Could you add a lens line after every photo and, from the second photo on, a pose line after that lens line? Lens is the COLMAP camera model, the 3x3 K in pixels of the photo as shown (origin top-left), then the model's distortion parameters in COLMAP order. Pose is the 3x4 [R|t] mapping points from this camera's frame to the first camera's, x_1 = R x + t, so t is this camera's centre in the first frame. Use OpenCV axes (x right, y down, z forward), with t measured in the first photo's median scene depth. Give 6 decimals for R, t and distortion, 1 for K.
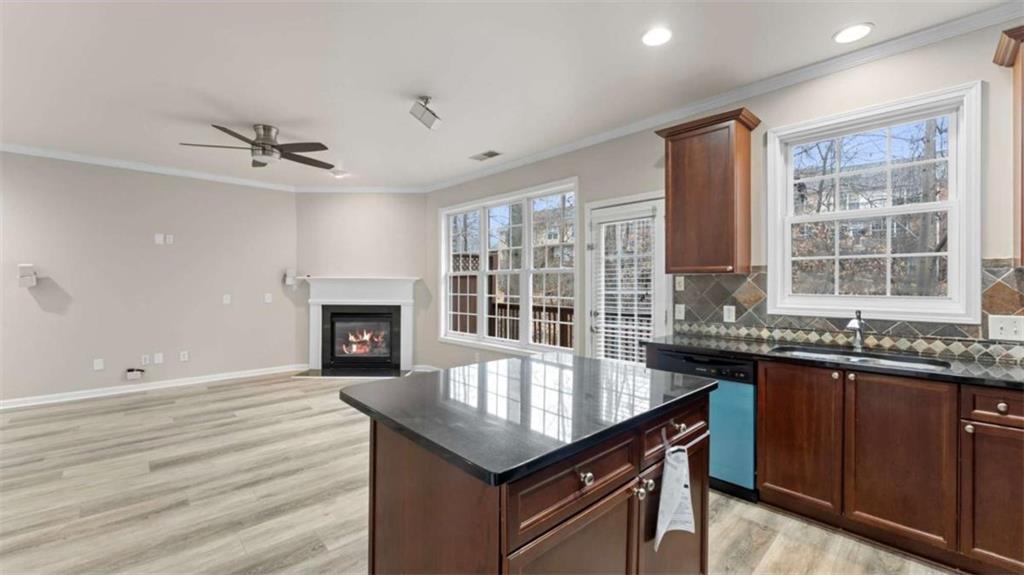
lens RADIAL K [[406.7, 0, 516.2], [0, 406.7, 283.9], [0, 0, 1]] dist [-0.000266, -0.000097]
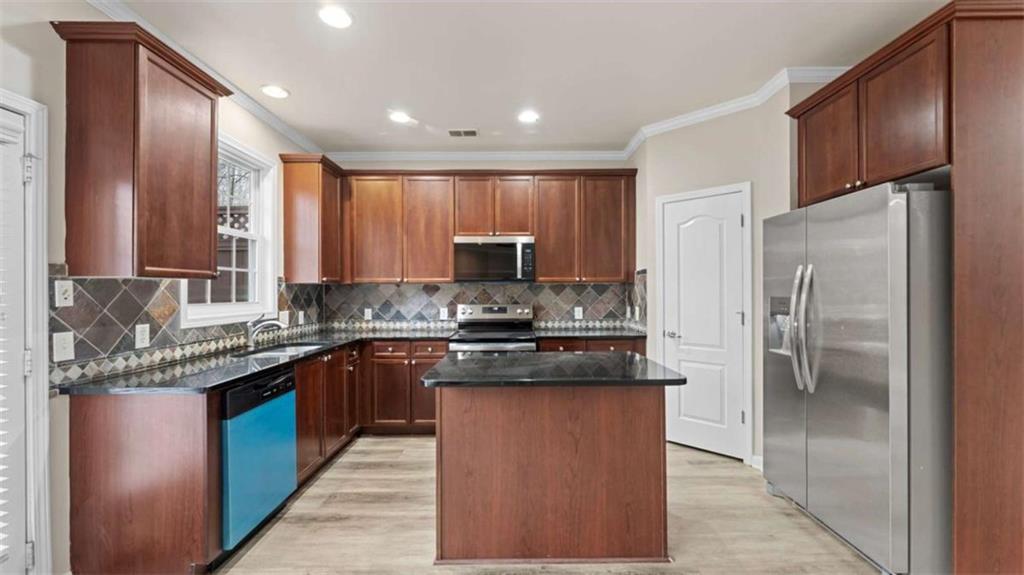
lens RADIAL K [[406.7, 0, 516.2], [0, 406.7, 283.9], [0, 0, 1]] dist [-0.000266, -0.000097]
pose [[-0.728184, 0.015293, 0.685212, -0.458320], [0.005627, 0.999851, -0.016335, -0.001472], [-0.685359, -0.008040, -0.728161, 1.129645]]
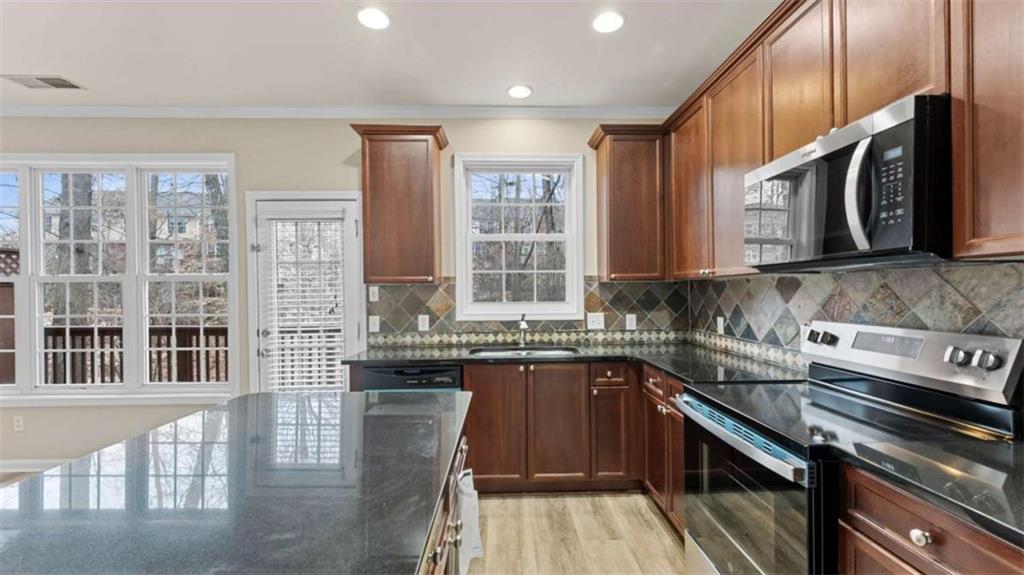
lens RADIAL K [[419.8, 0, 511.4], [0, 419.8, 293.0], [0, 0, 1]] dist [0.000280, 0.000006]
pose [[0.671748, -0.006646, 0.740750, -0.118738], [0.008834, 0.999961, 0.000960, -0.001088], [-0.740727, 0.005899, 0.671780, 0.128940]]
